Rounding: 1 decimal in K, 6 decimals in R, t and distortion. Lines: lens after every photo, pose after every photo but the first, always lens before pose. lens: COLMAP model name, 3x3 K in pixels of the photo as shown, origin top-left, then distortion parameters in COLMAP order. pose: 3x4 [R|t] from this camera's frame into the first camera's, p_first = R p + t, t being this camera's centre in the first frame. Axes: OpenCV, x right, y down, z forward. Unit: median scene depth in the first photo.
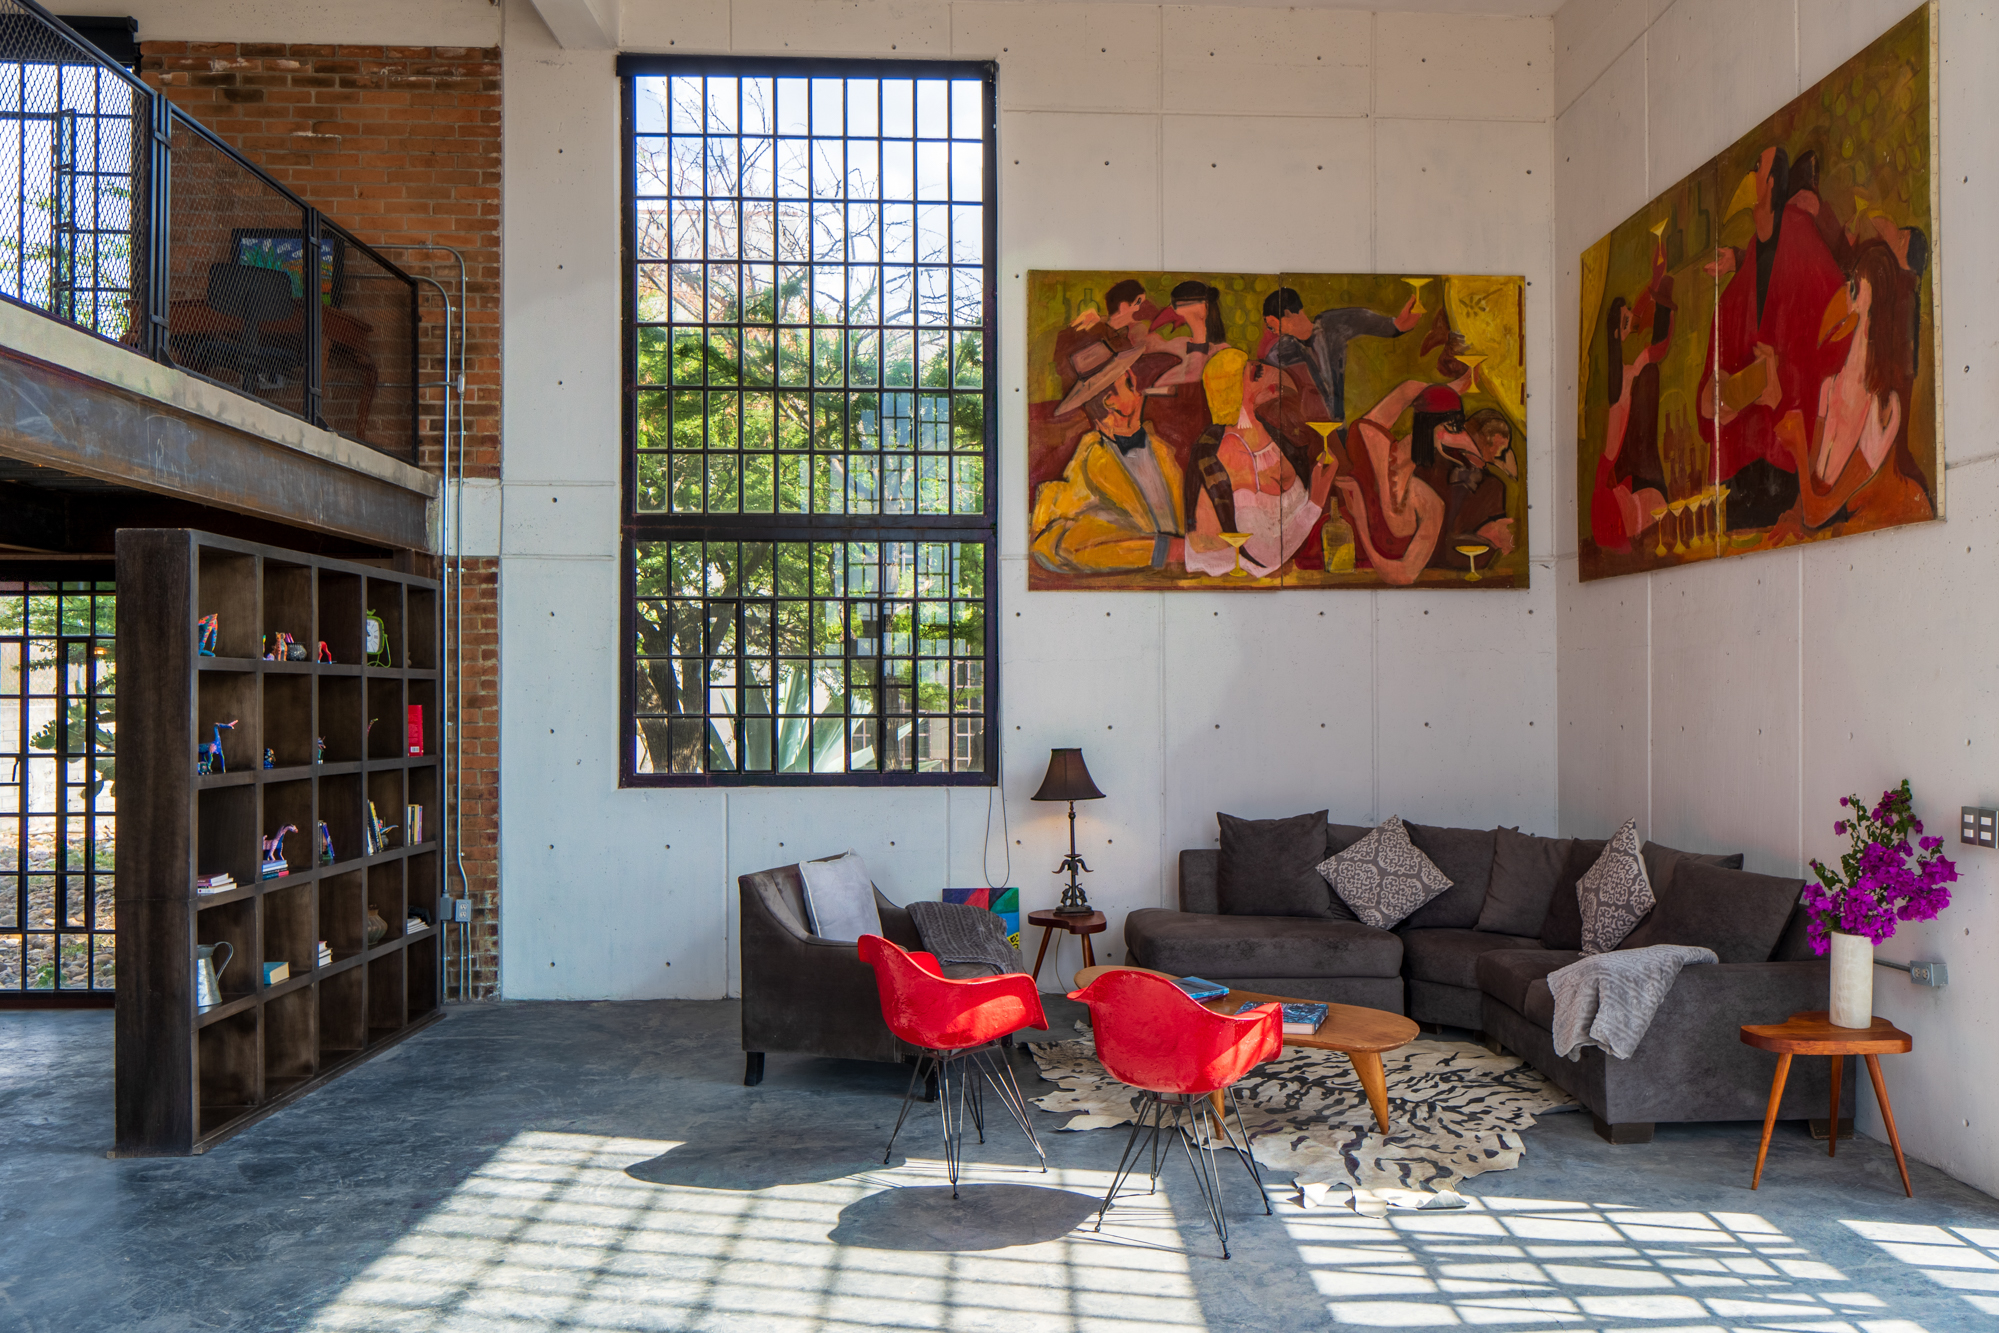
lens RADIAL K [[1425.9, 0, 1064.9], [0, 1425.9, 690.2], [0, 0, 1]] dist [-0.001639, 0.006889]
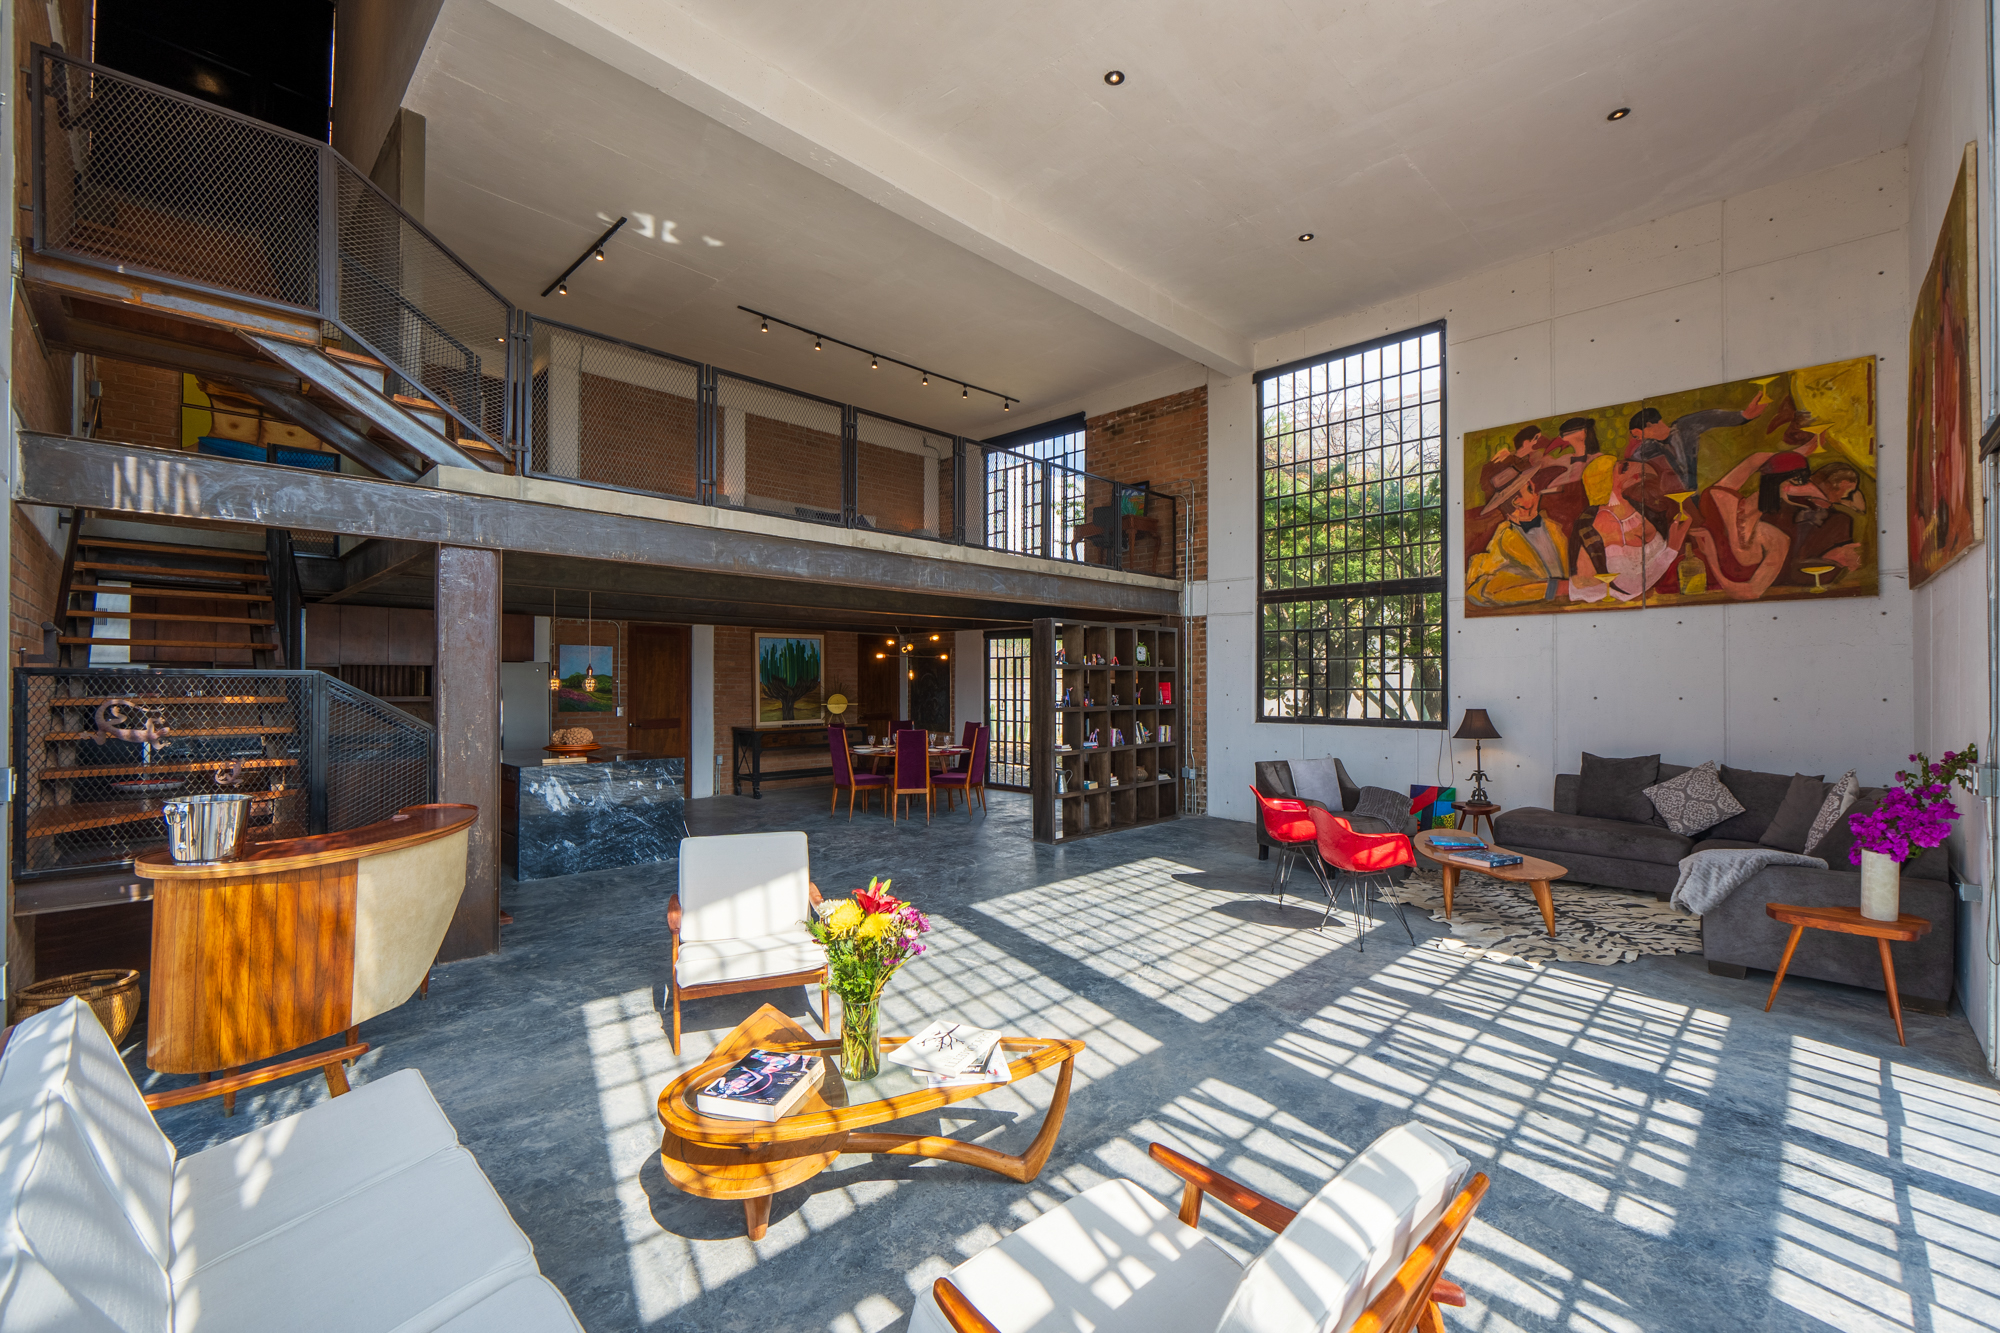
lens RADIAL K [[830.7, 0, 1025.6], [0, 830.7, 682.0], [0, 0, 1]] dist [-0.011063, 0.001336]
pose [[0.683431, 0.002024, -0.730013, 0.352173], [0.004815, 0.999962, 0.007281, -0.000753], [0.729999, -0.008491, 0.683395, -0.087954]]
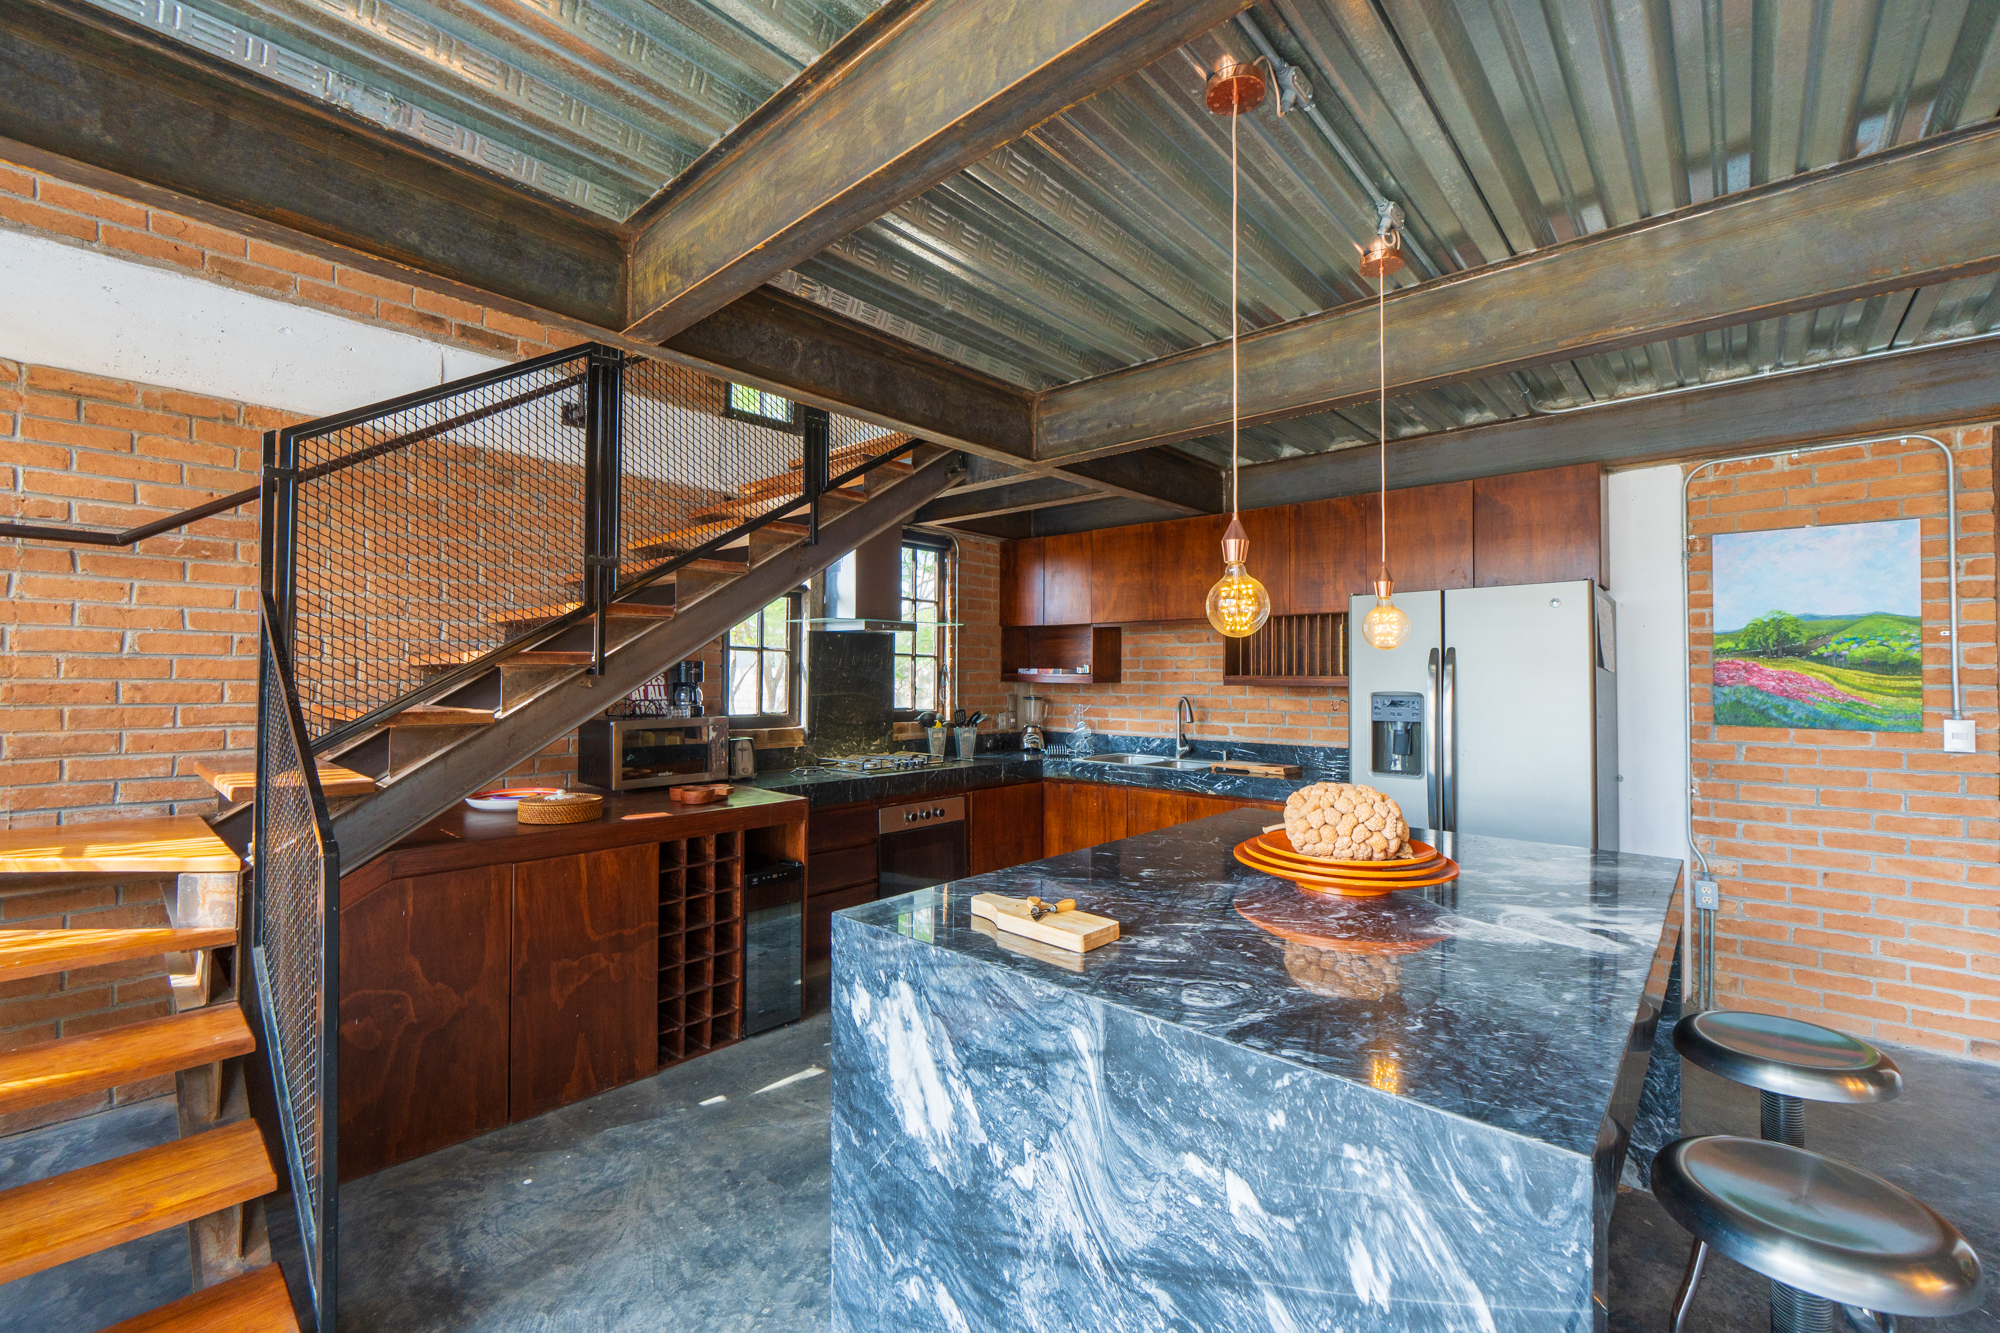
lens RADIAL K [[830.7, 0, 1001.4], [0, 830.7, 662.4], [0, 0, 1]] dist [-0.011063, 0.001336]
pose [[-0.705104, -0.015921, -0.708925, -0.506261], [0.002796, 0.999678, -0.025232, 0.028257], [0.709099, -0.019774, -0.704832, 0.314455]]
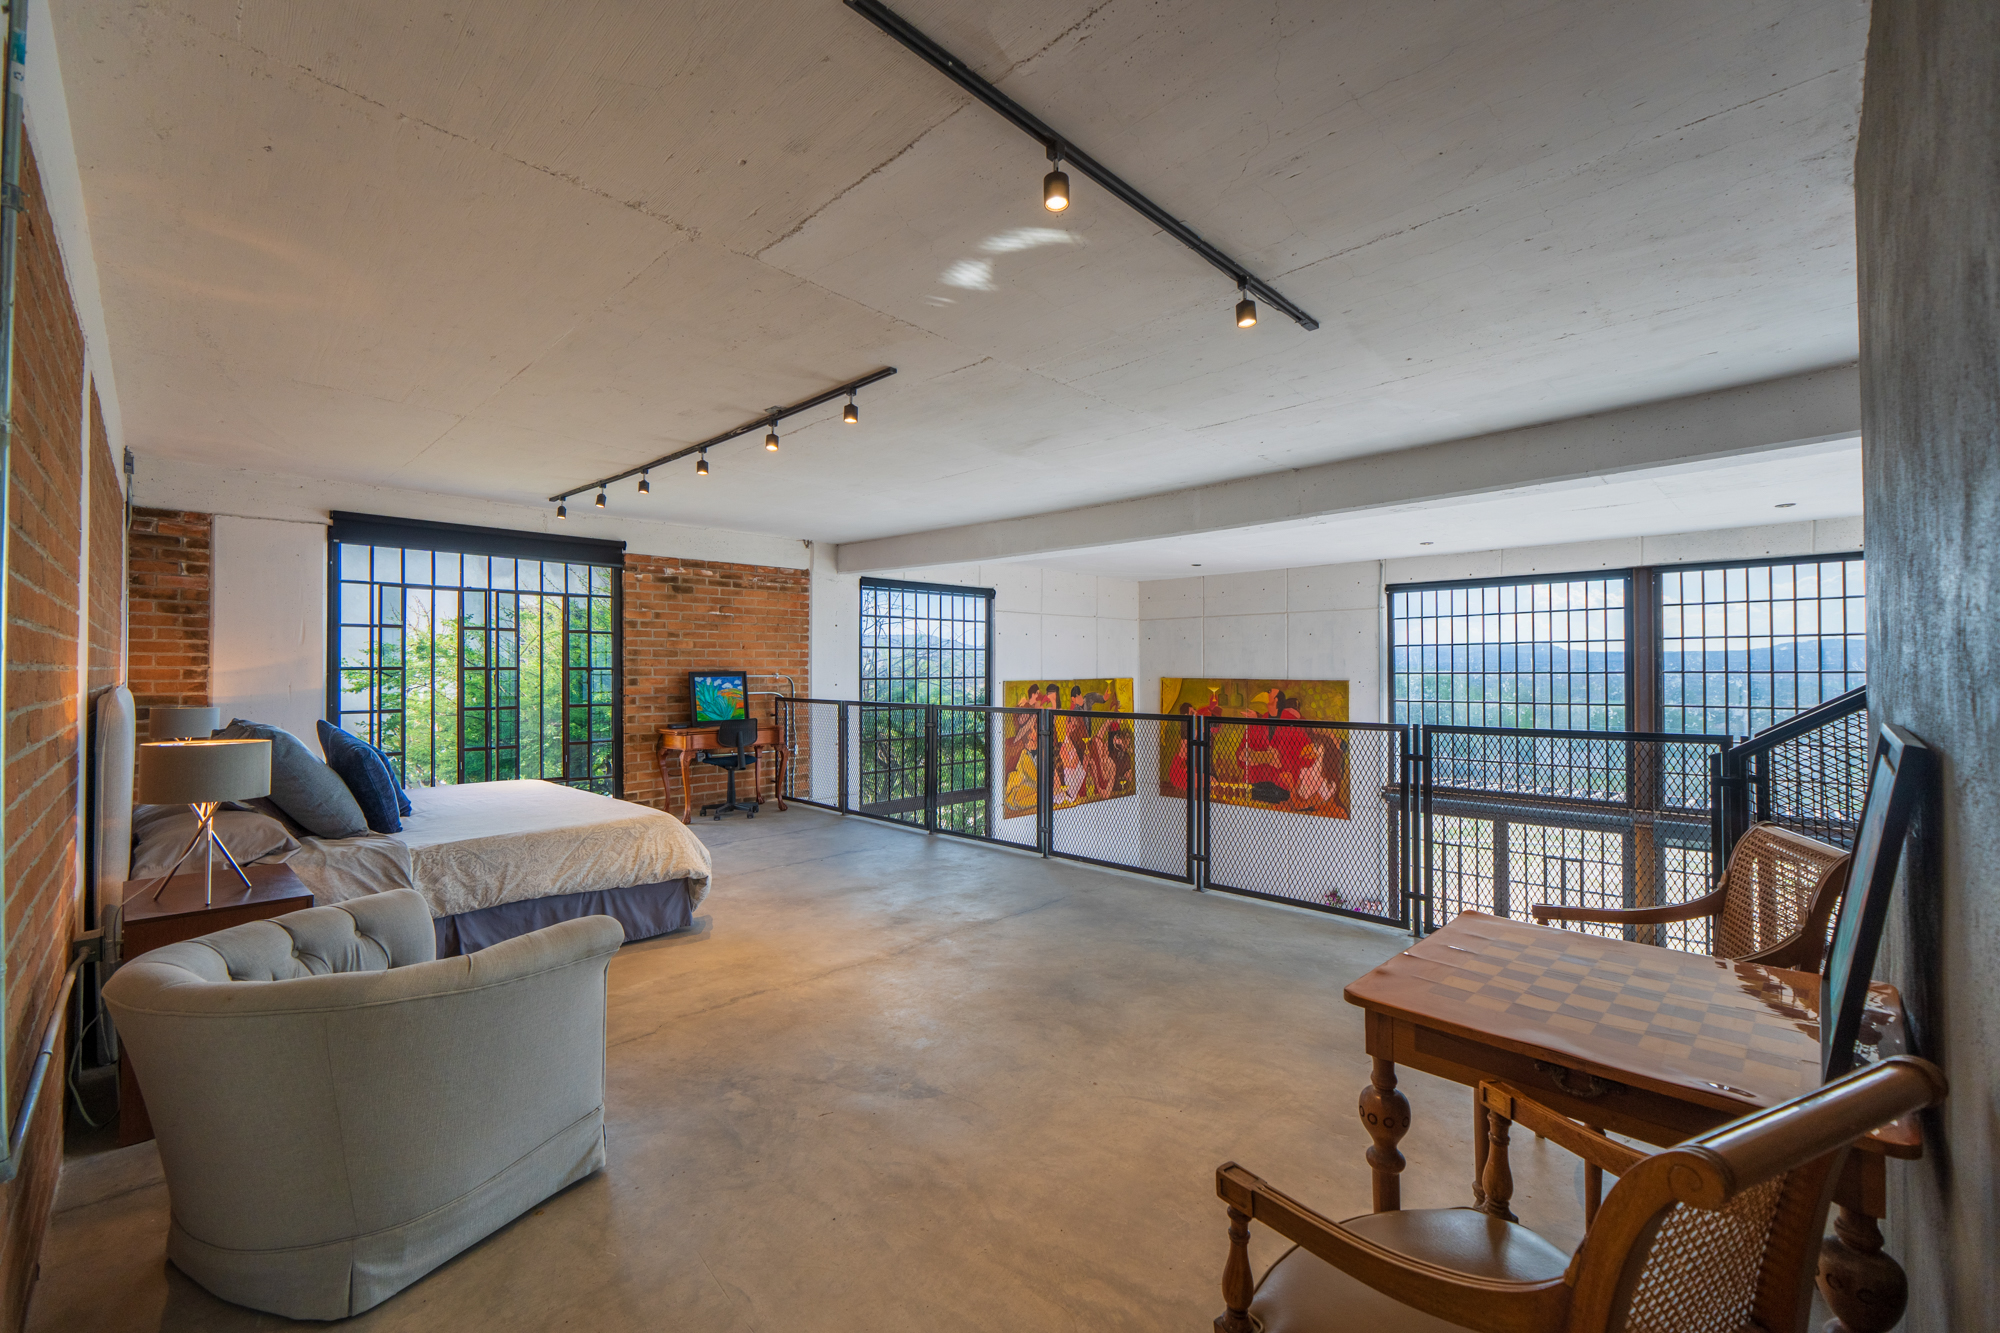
lens RADIAL K [[830.7, 0, 996.8], [0, 830.7, 663.8], [0, 0, 1]] dist [-0.011063, 0.001336]
pose [[0.739506, 0.003480, 0.673141, -0.960768], [-0.003086, 0.999994, -0.001779, -0.325144], [-0.673143, -0.000762, 0.739512, 0.008632]]
